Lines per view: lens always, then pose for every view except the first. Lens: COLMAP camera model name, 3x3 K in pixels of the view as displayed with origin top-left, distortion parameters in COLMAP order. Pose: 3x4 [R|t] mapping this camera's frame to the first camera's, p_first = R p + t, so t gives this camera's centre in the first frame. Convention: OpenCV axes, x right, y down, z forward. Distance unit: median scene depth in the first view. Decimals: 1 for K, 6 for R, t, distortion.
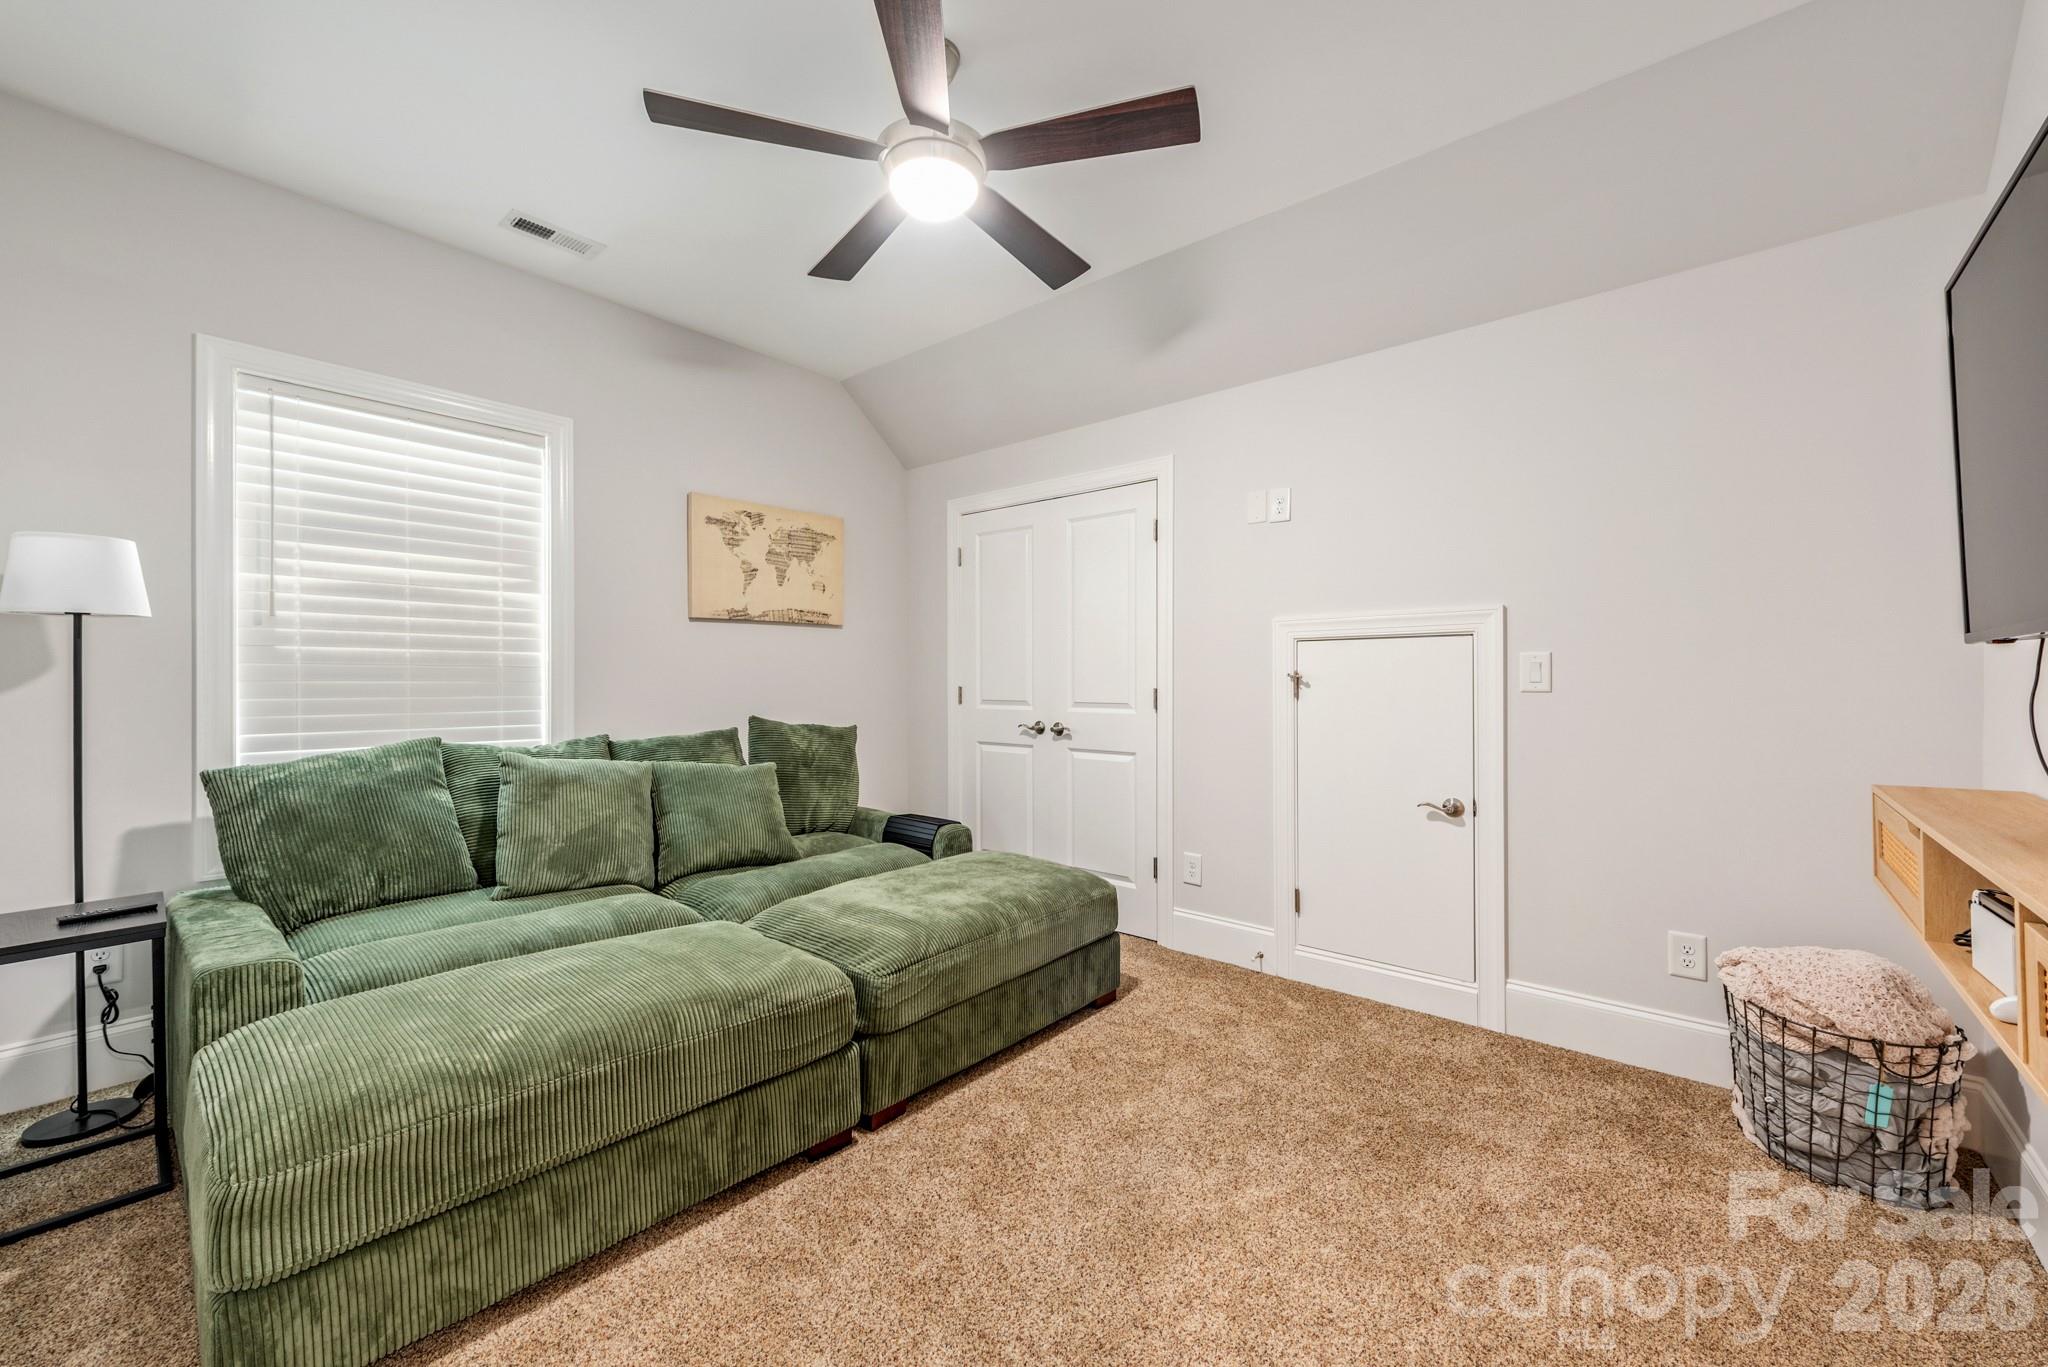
lens RADIAL K [[798.4, 0, 1030.6], [0, 798.4, 685.7], [0, 0, 1]] dist [0.001604, 0.000148]
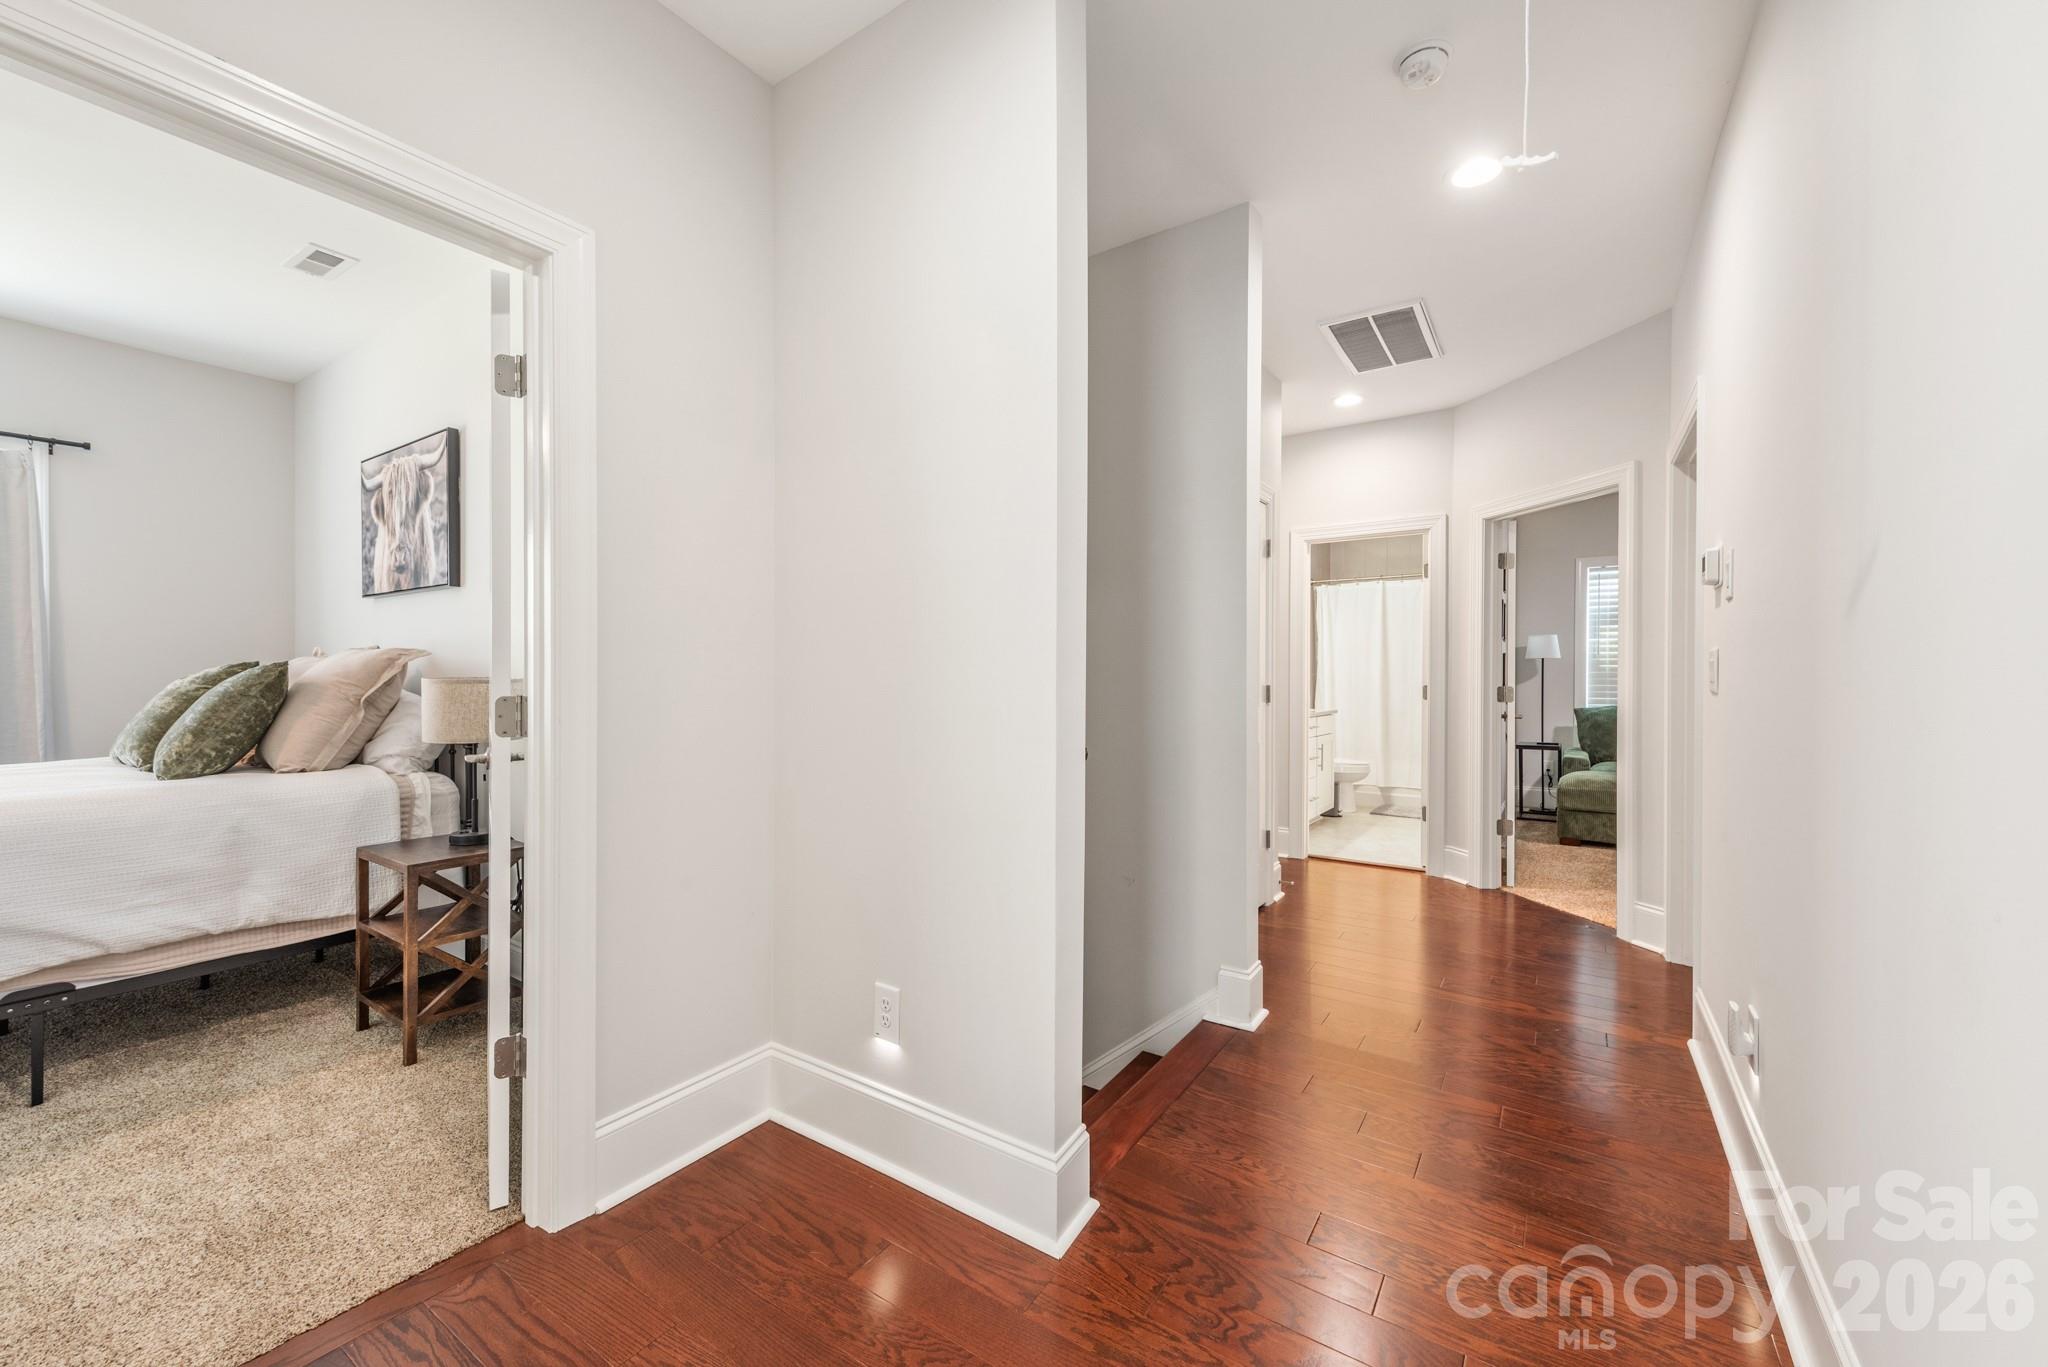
lens RADIAL K [[798.4, 0, 1029.8], [0, 798.4, 681.9], [0, 0, 1]] dist [0.001604, 0.000148]
pose [[0.111870, 0.013651, -0.993629, 1.731476], [-0.003090, 0.999906, 0.013389, -0.025882], [0.993718, 0.001572, 0.111901, -1.379773]]
